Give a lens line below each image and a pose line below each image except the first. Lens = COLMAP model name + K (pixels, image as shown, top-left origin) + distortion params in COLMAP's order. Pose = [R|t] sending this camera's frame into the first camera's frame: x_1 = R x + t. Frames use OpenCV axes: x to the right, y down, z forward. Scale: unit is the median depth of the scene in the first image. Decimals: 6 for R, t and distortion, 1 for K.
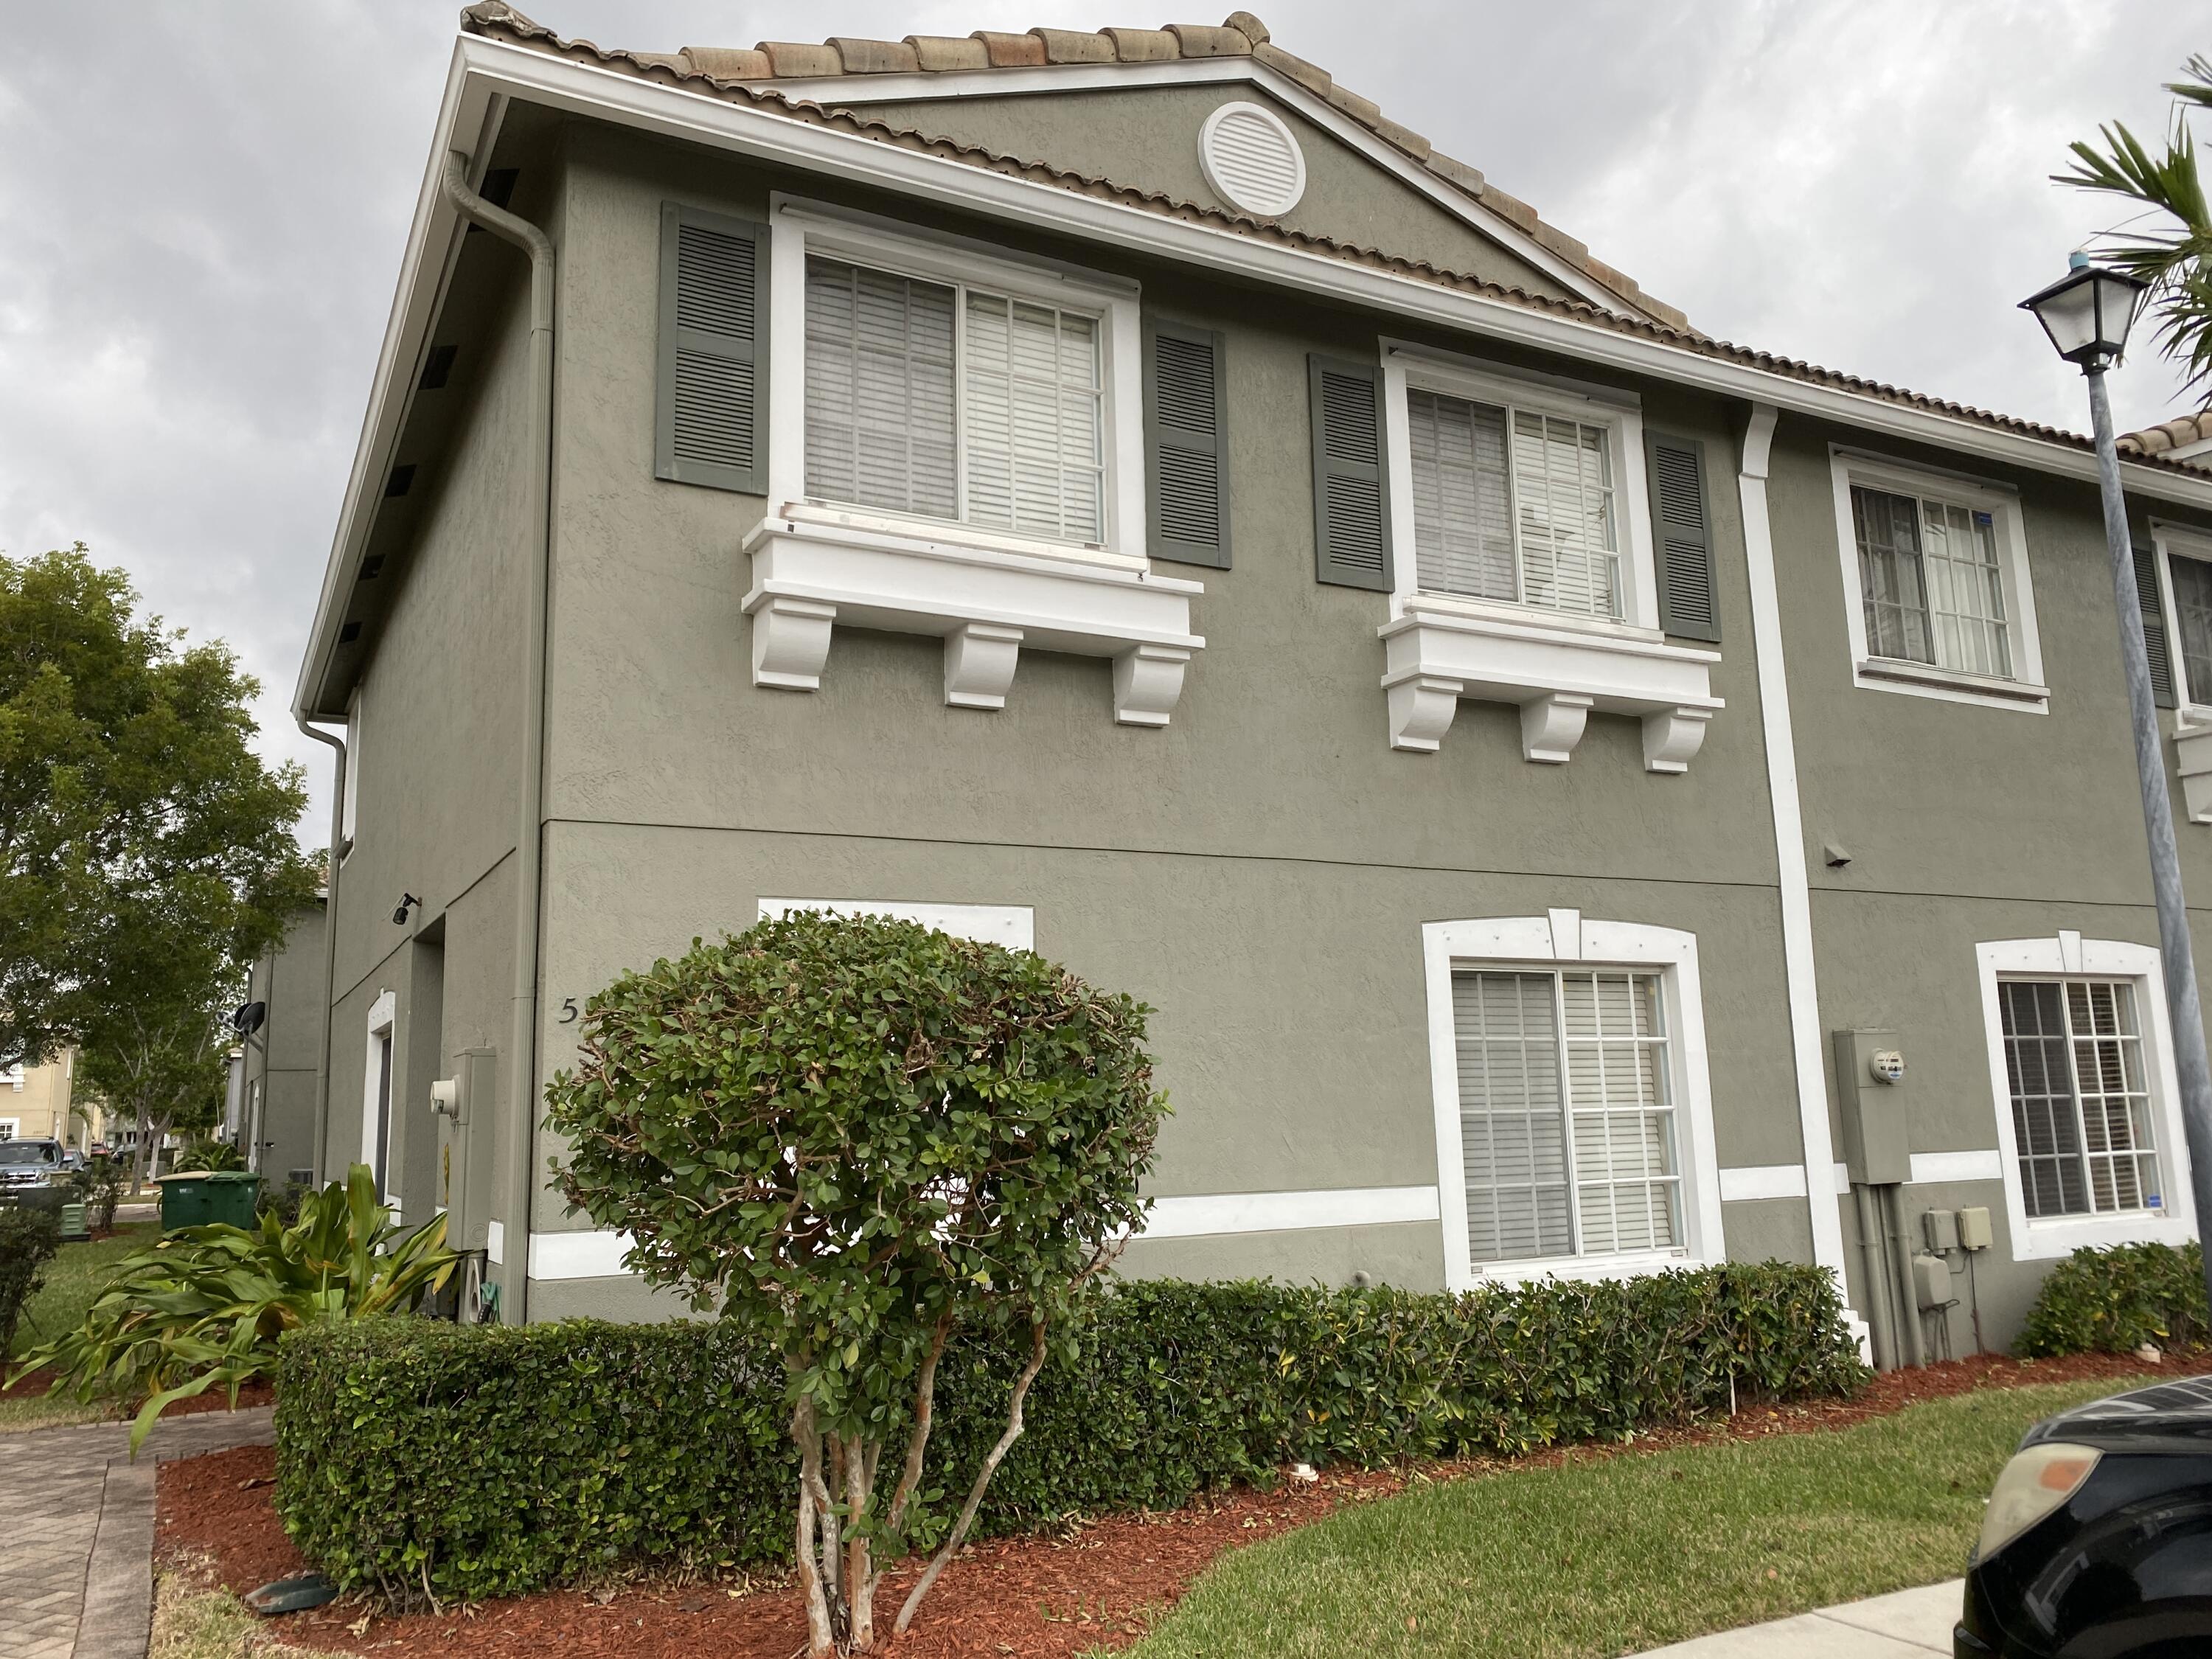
lens RADIAL K [[1622.9, 0, 1108.0], [0, 1622.9, 854.2], [0, 0, 1]] dist [0.097351, -0.135848]
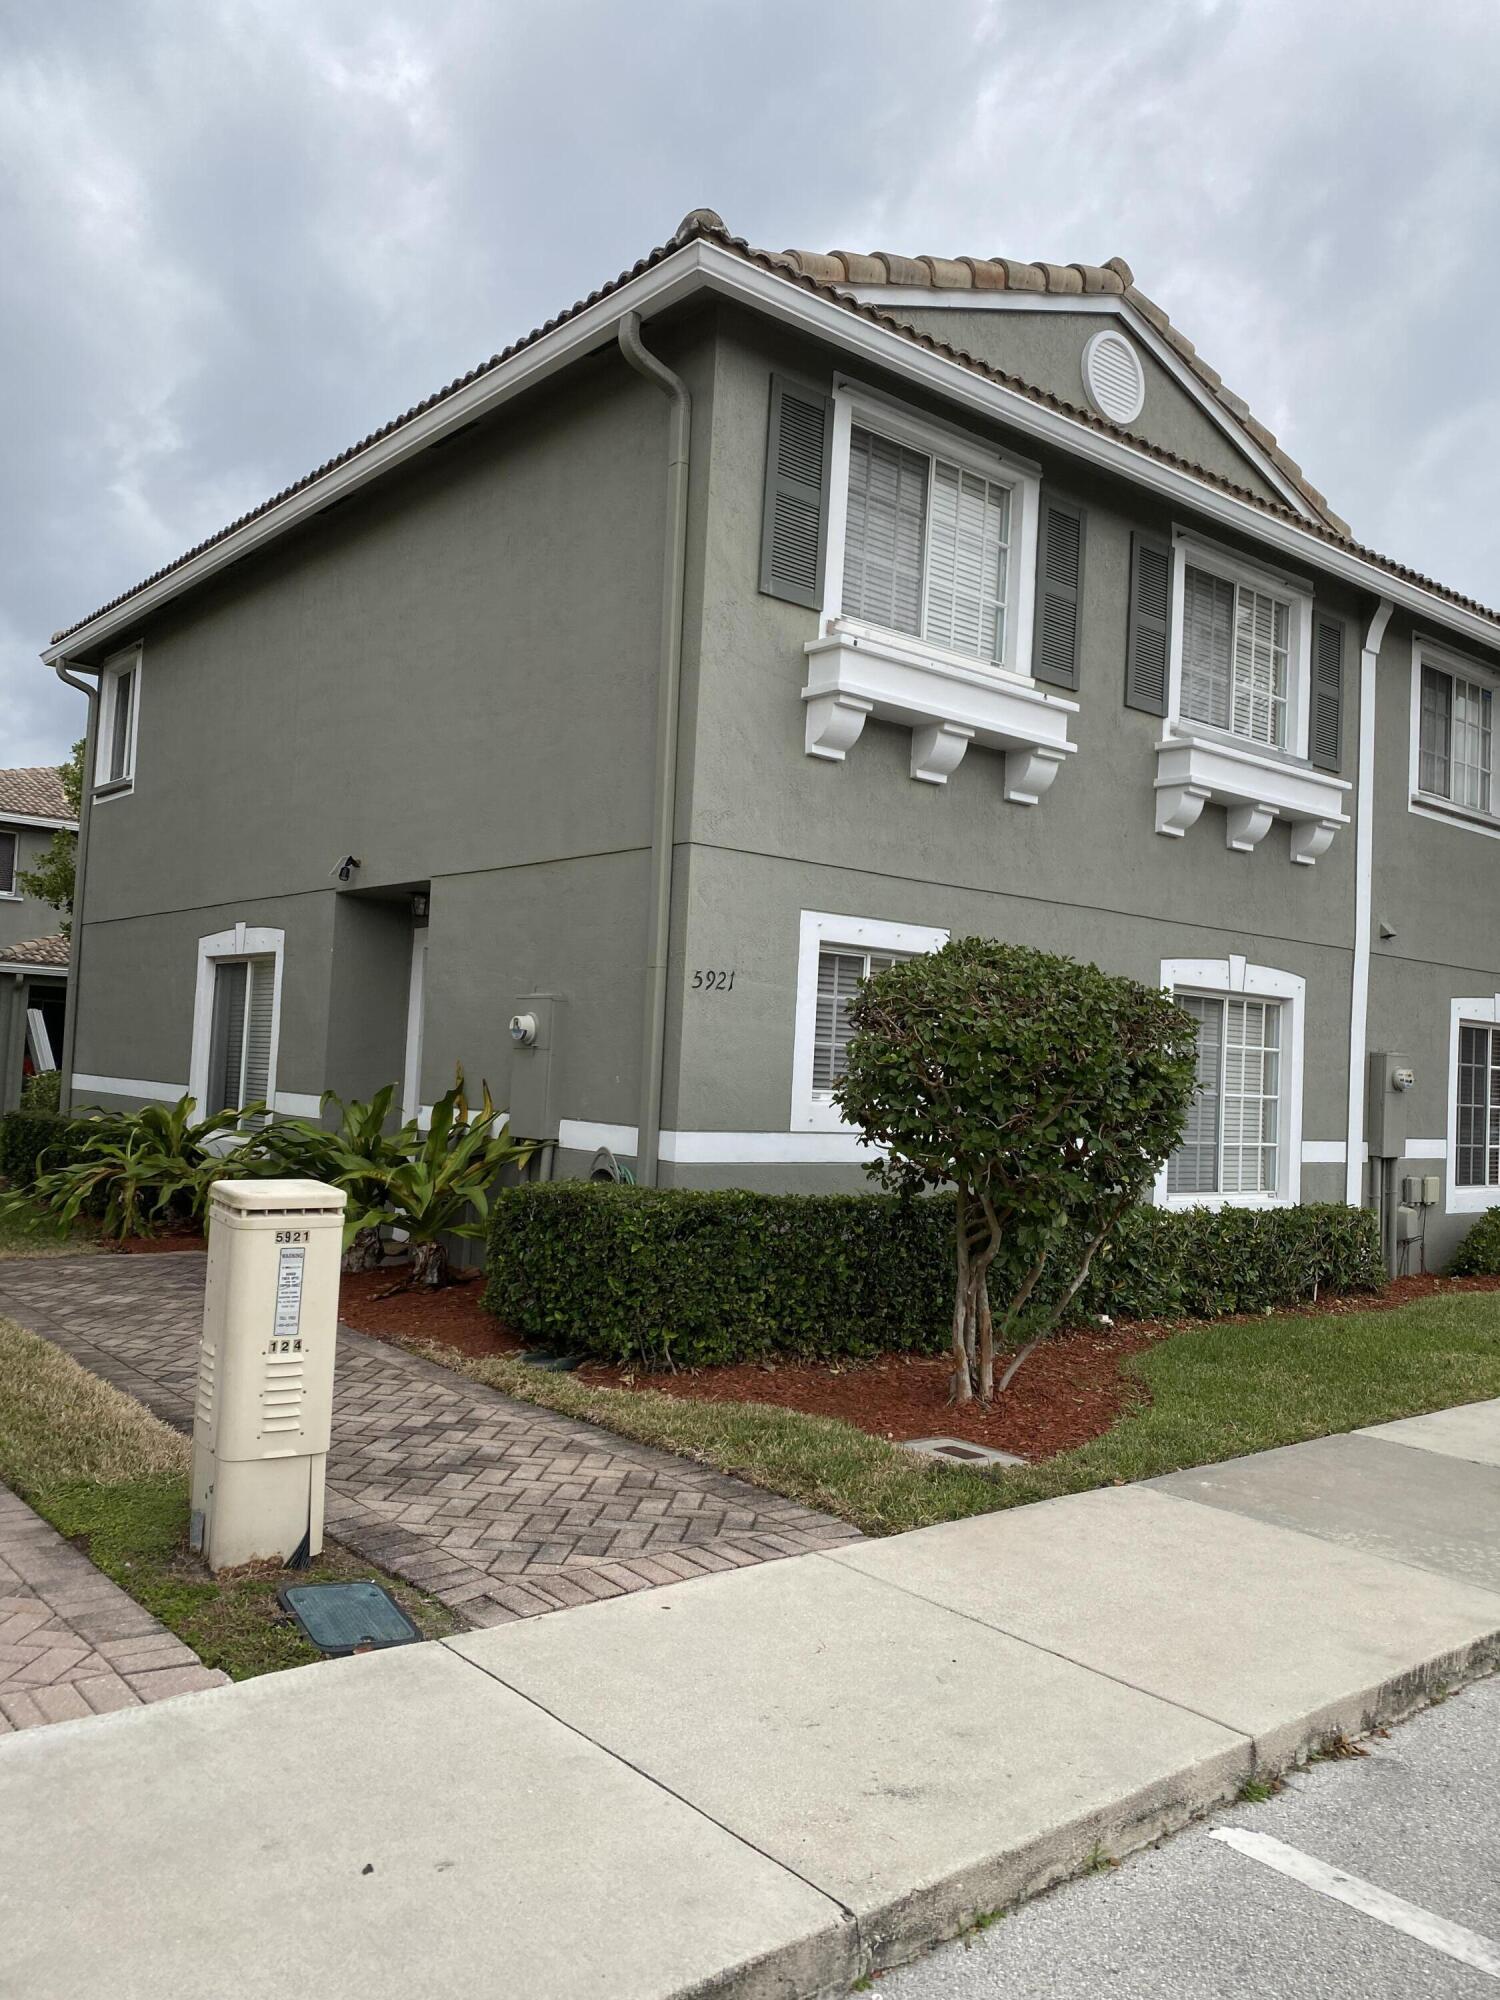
lens RADIAL K [[1520.0, 0, 750.0], [0, 1520.0, 1000.0], [0, 0, 1]] dist [0.128003, -0.233697]
pose [[0.972010, 0.083962, 0.219422, -0.421419], [-0.109338, 0.988318, 0.106171, -0.023775], [-0.207944, -0.127191, 0.969836, -0.210843]]
